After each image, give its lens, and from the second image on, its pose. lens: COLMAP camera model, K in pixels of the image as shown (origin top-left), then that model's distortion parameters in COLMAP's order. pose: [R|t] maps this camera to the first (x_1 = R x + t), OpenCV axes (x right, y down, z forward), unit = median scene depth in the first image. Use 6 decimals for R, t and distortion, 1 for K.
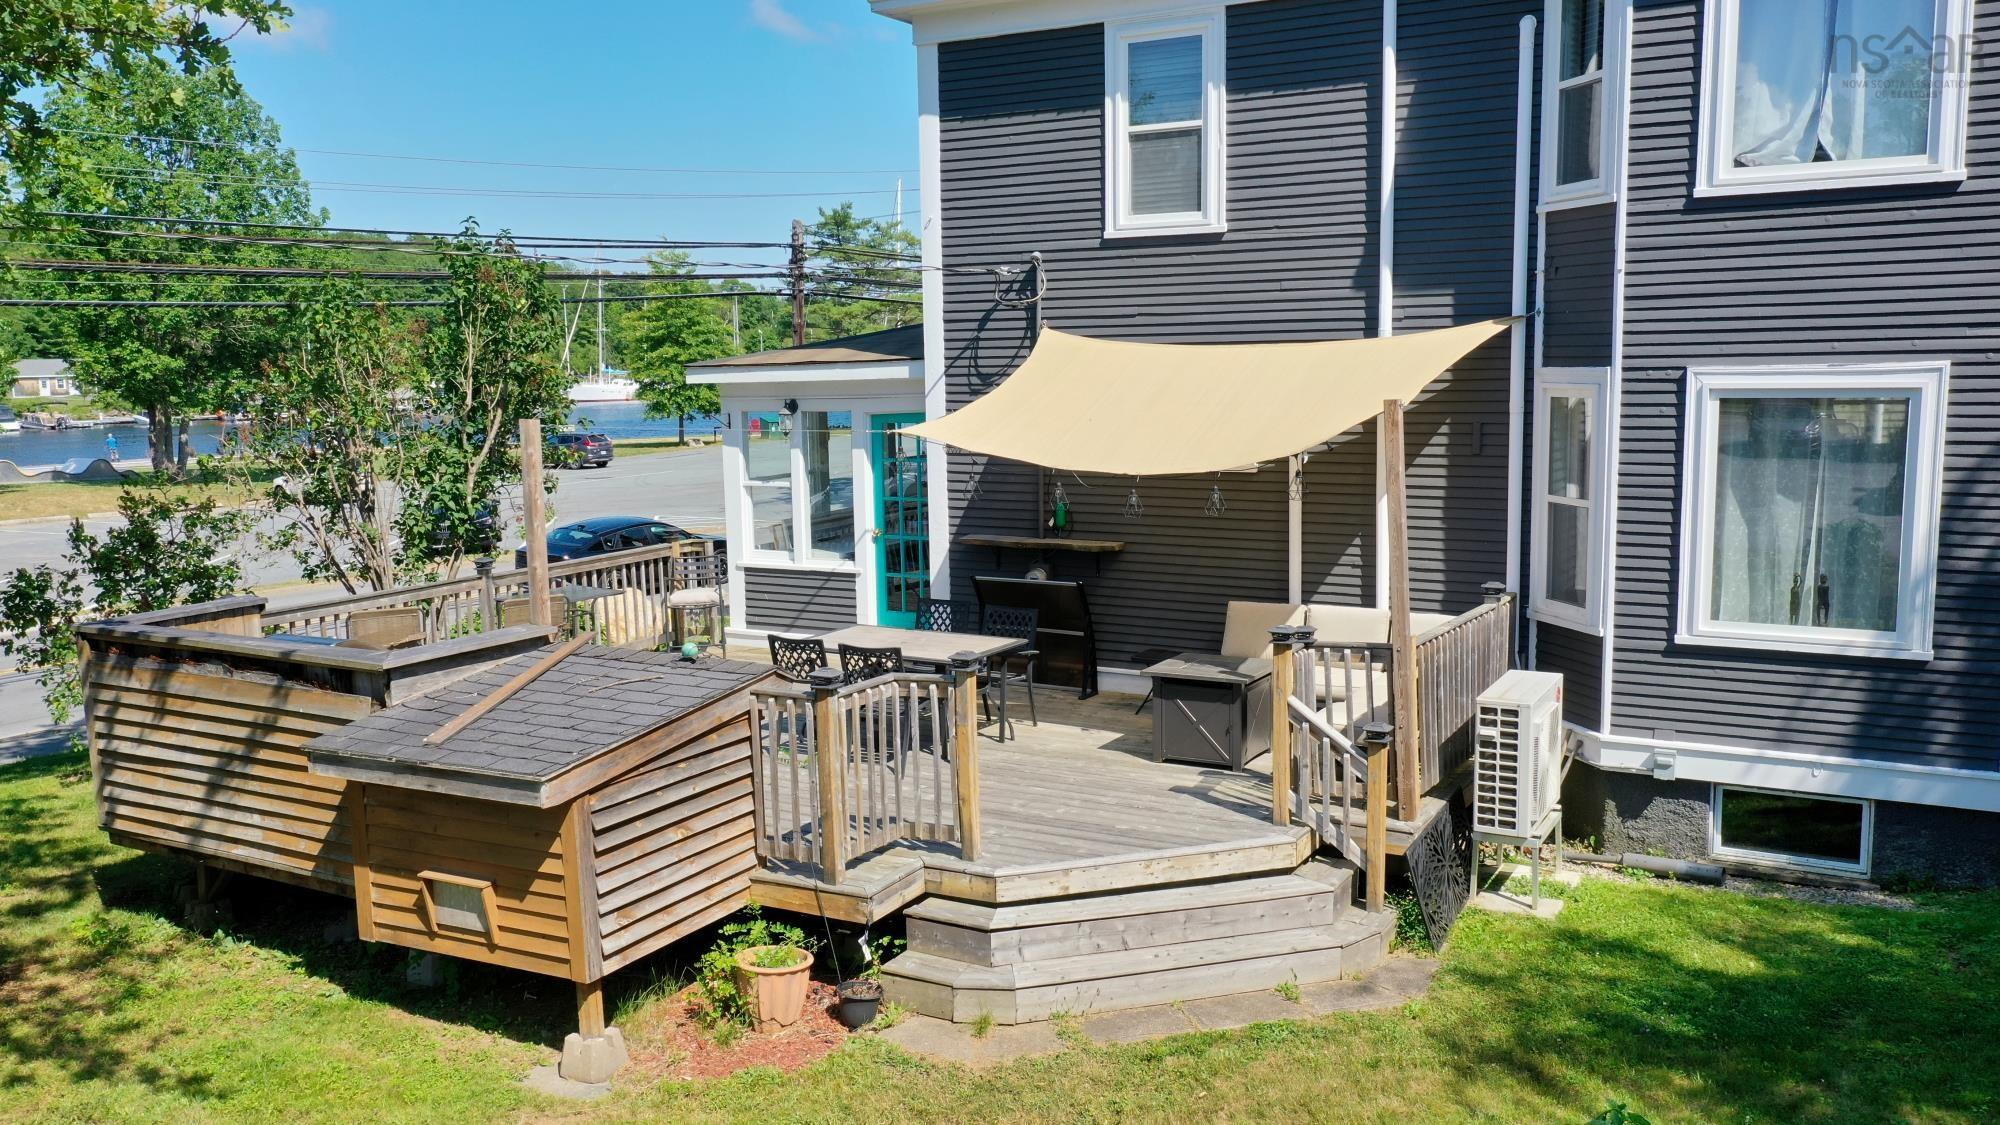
lens RADIAL K [[1592.7, 0, 1000.0], [0, 1592.7, 562.5], [0, 0, 1]] dist [-0.009053, -0.004321]
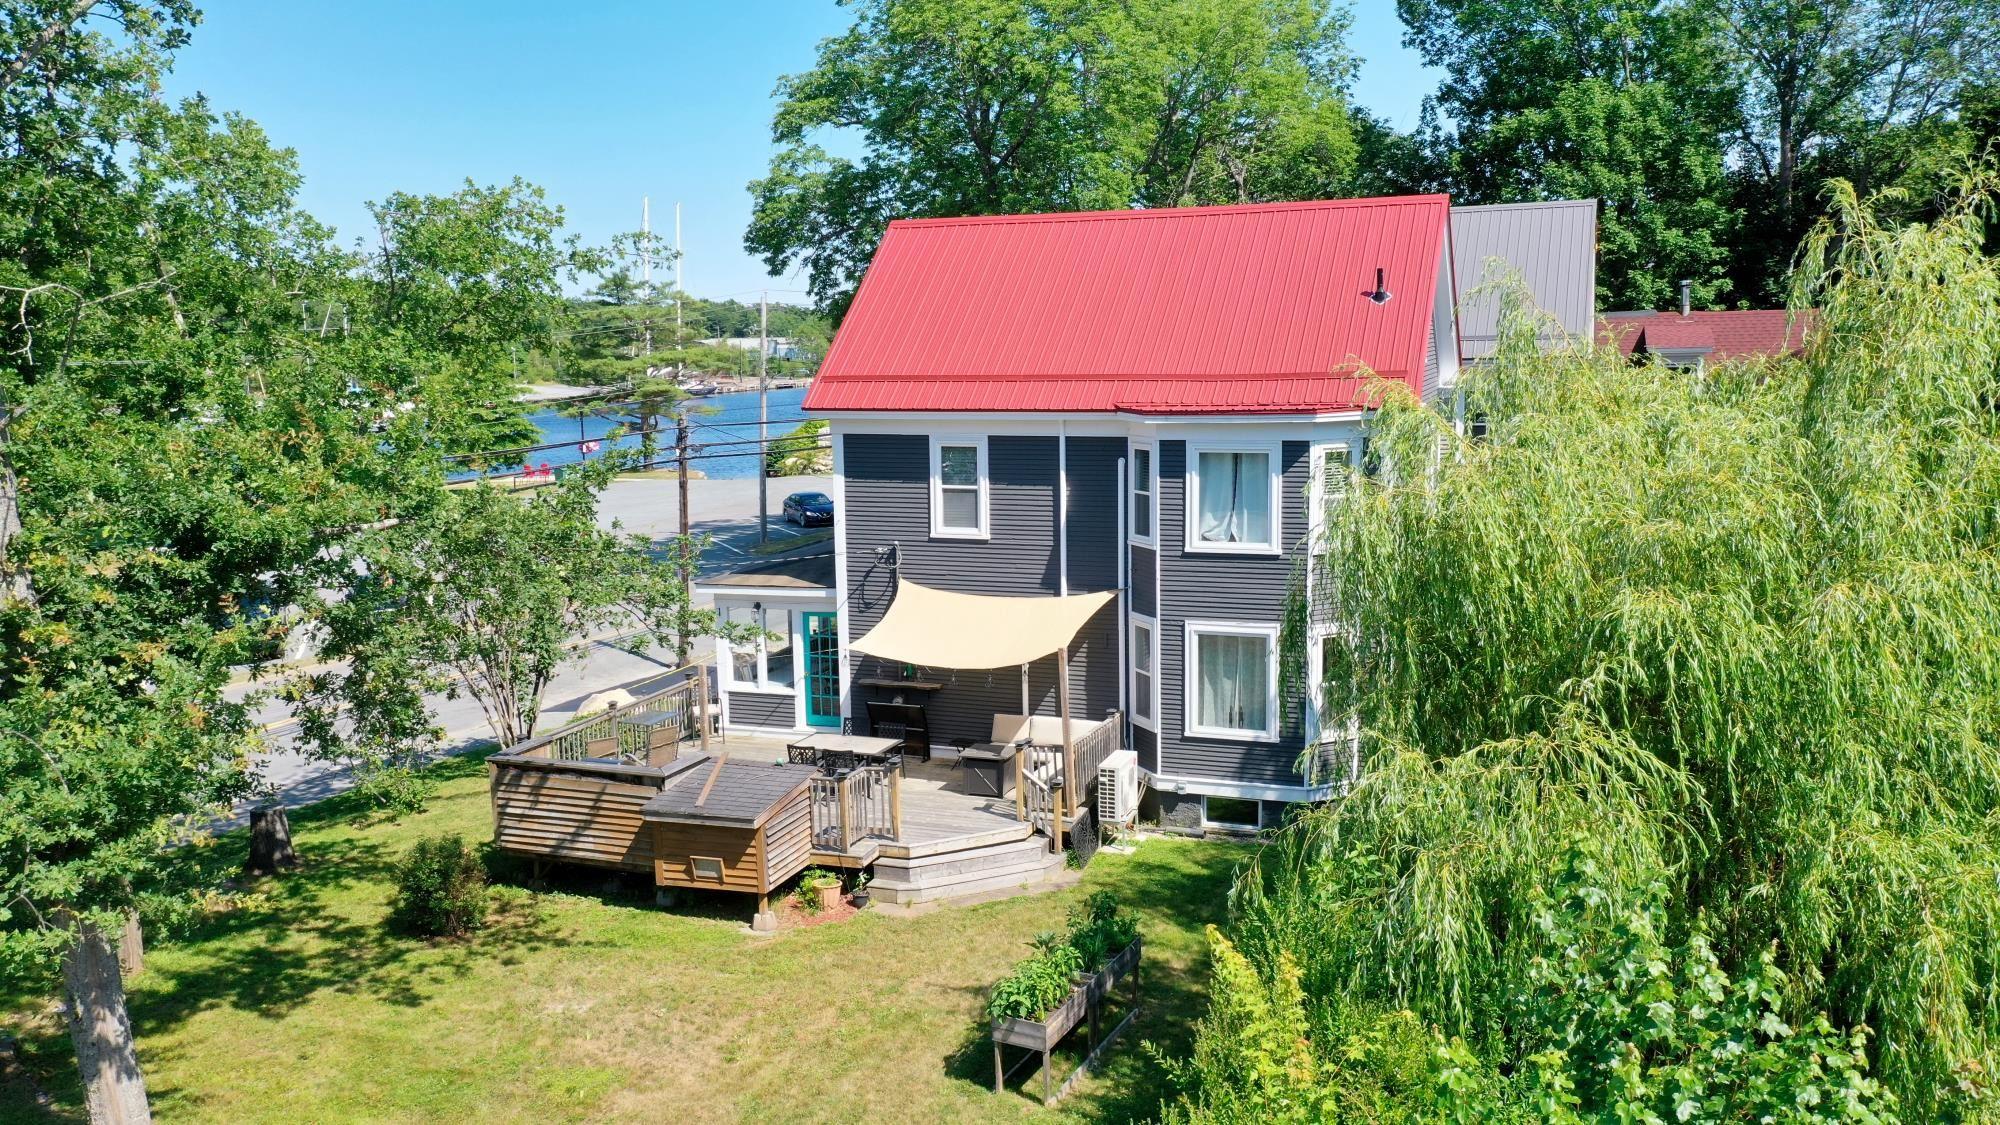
lens RADIAL K [[1591.5, 0, 1000.0], [0, 1591.5, 562.5], [0, 0, 1]] dist [0.010965, 0.001416]
pose [[0.986771, -0.020056, 0.160873, -0.230286], [0.019358, 0.999795, 0.005903, -0.238497], [-0.160958, -0.002711, 0.986958, -1.354310]]
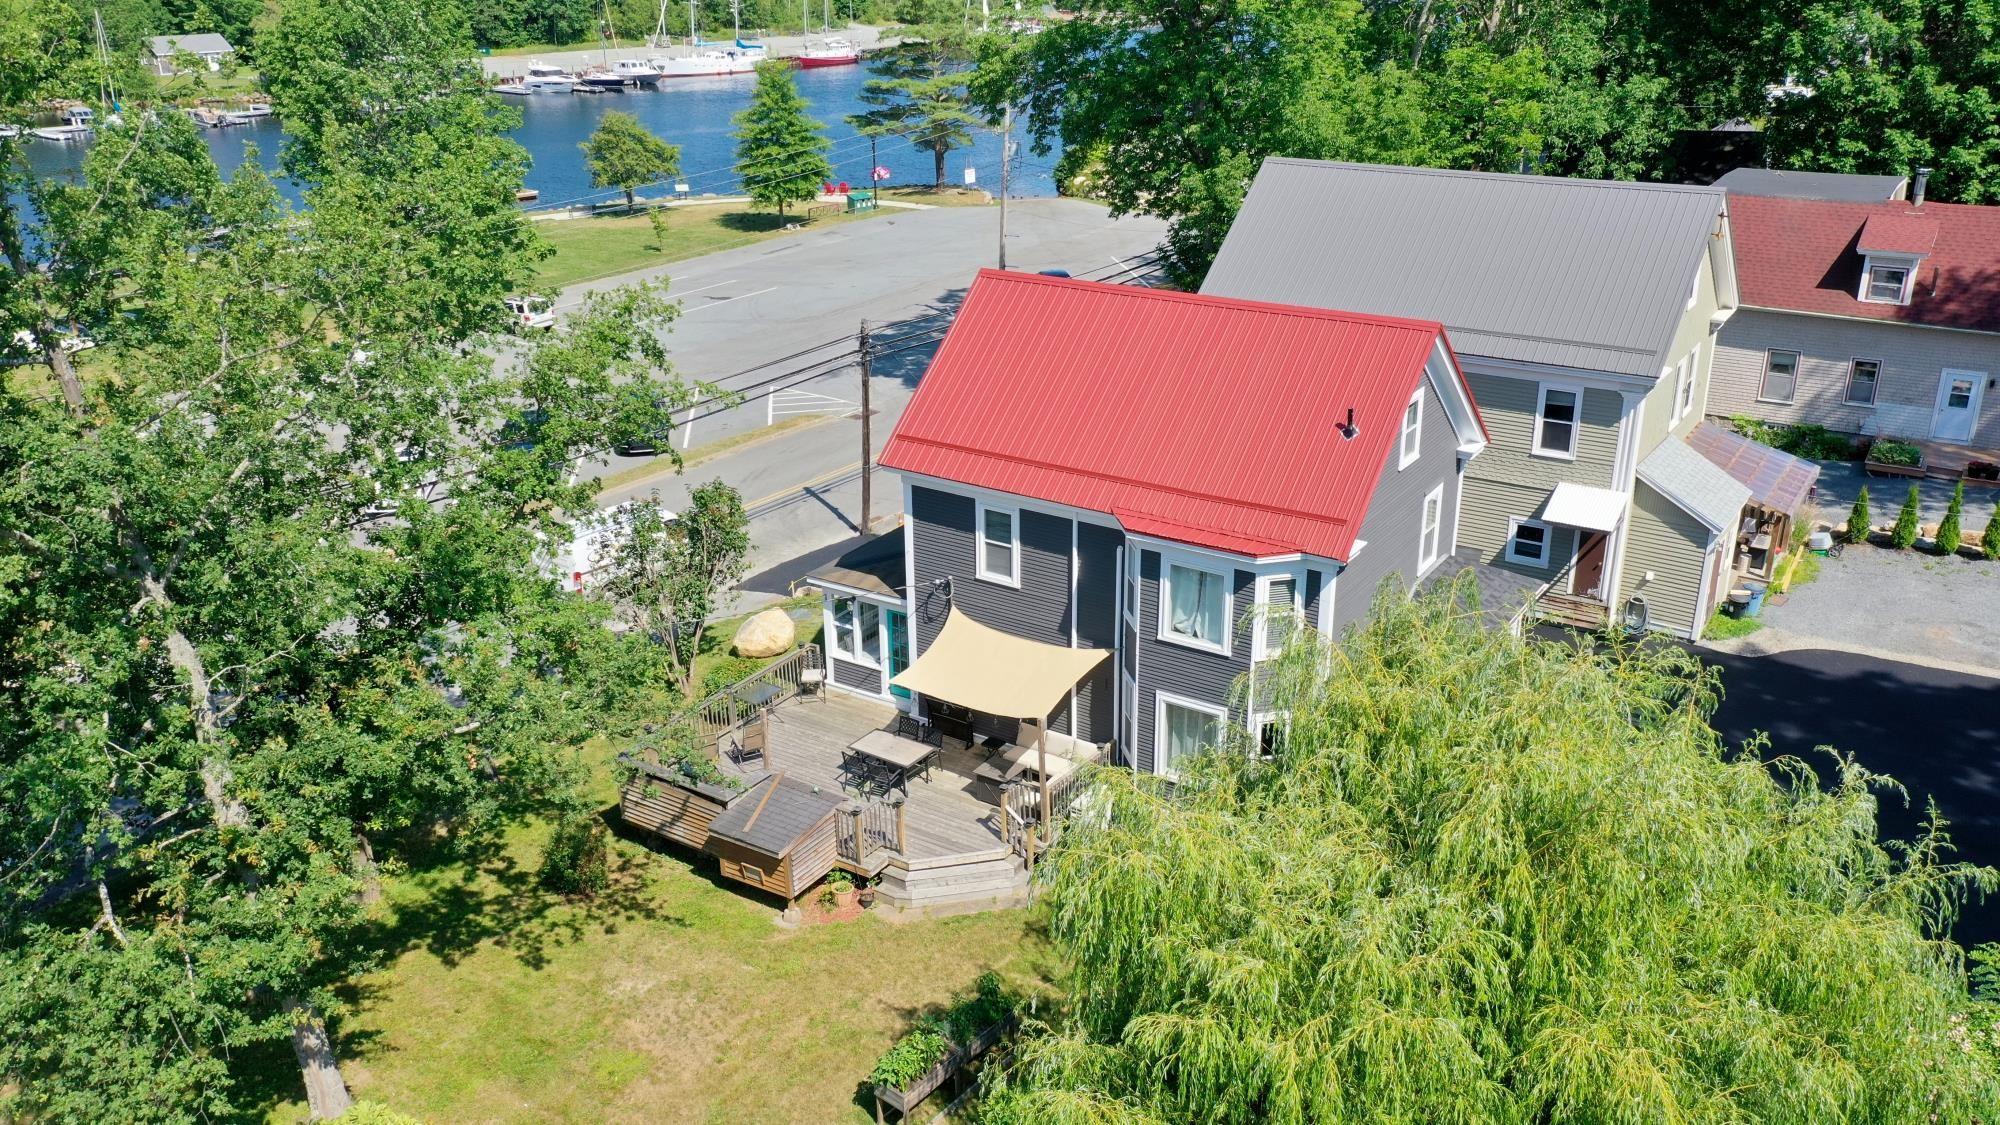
lens RADIAL K [[1584.4, 0, 1000.0], [0, 1584.4, 562.5], [0, 0, 1]] dist [0.008243, -0.001669]
pose [[0.998073, 0.030333, -0.054136, 0.310682], [-0.016200, 0.969500, 0.244556, -1.092582], [0.059903, -0.243208, 0.968123, -1.821904]]
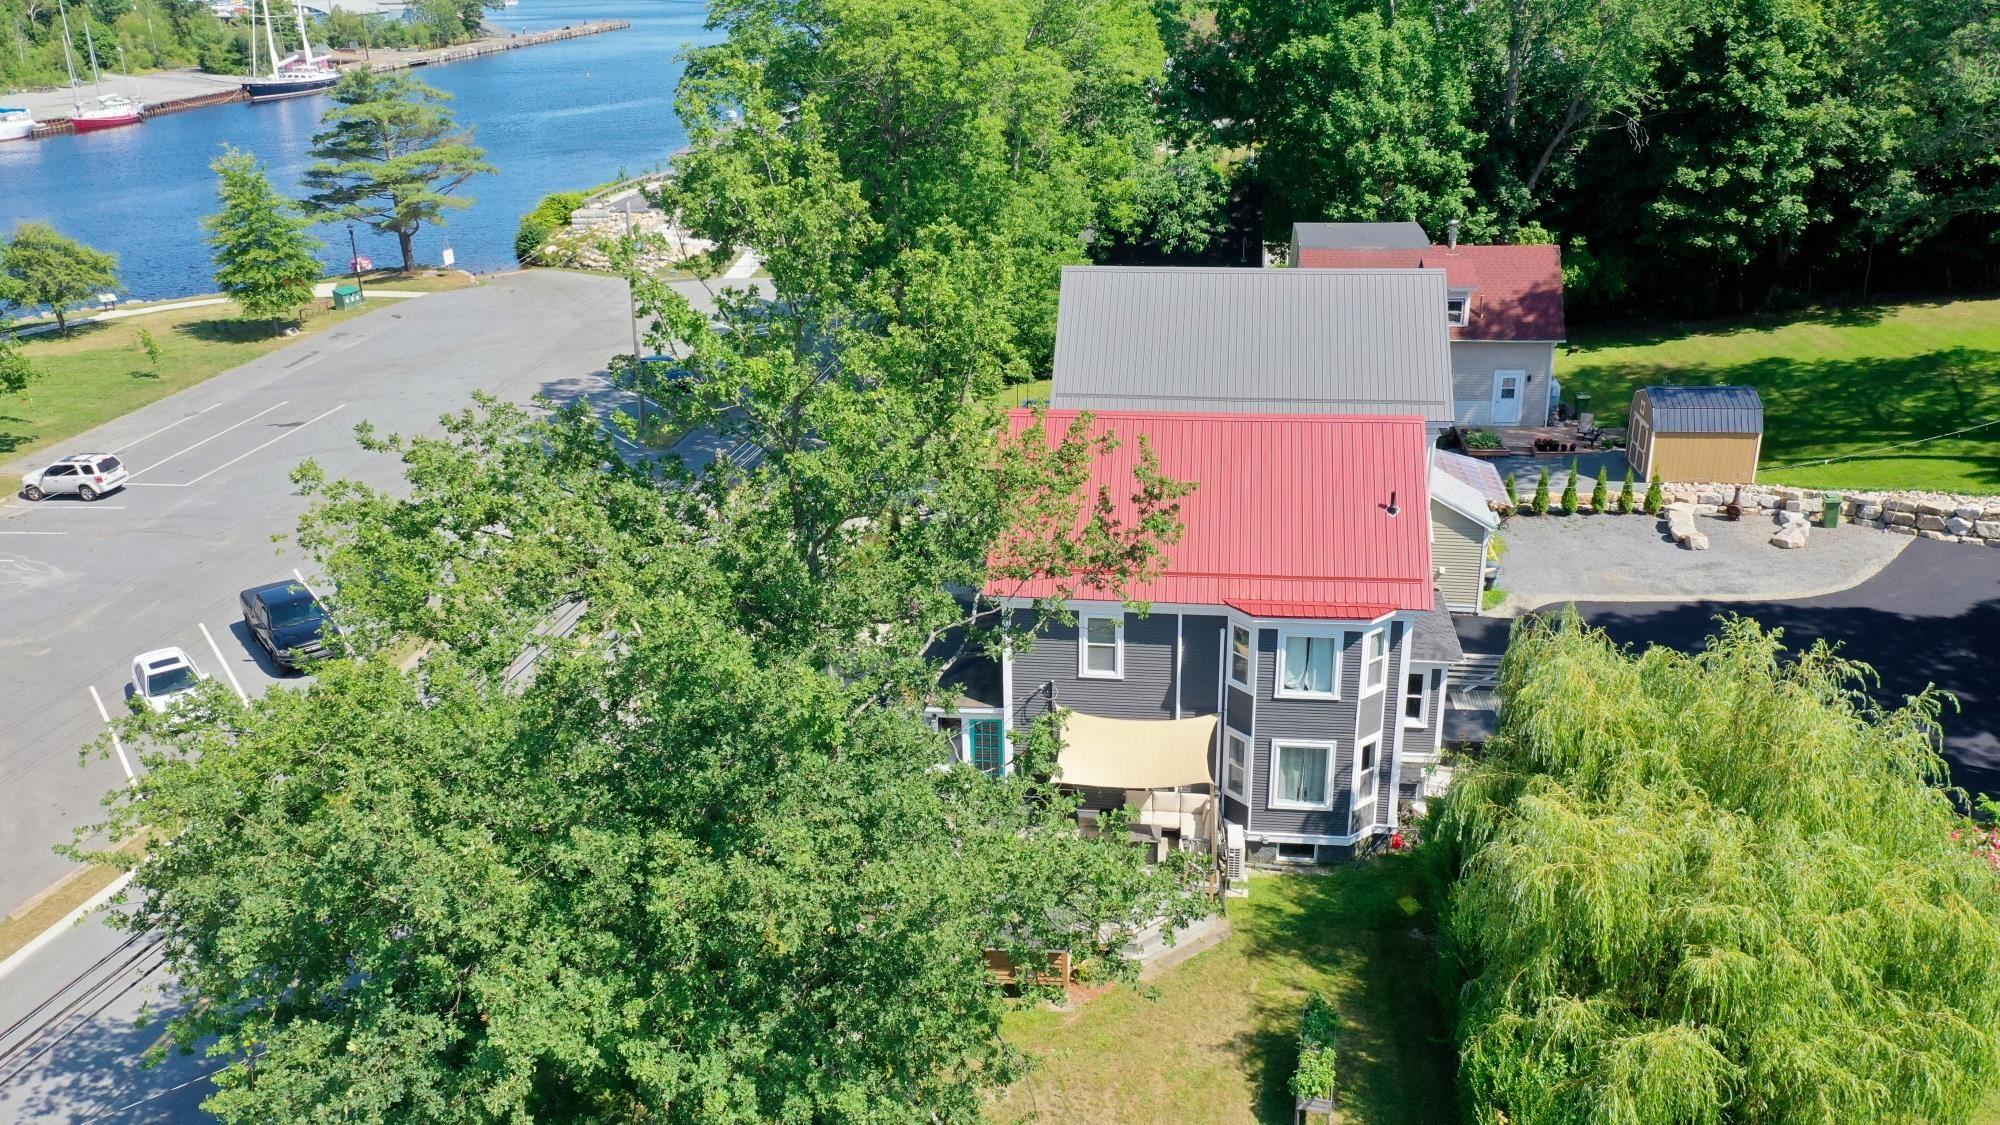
lens RADIAL K [[1584.4, 0, 1000.0], [0, 1584.4, 562.5], [0, 0, 1]] dist [0.008243, -0.001669]
pose [[0.921684, -0.140818, 0.361481, -1.406202], [0.051380, 0.967895, 0.246046, -1.465307], [-0.384524, -0.208204, 0.899329, -1.940901]]
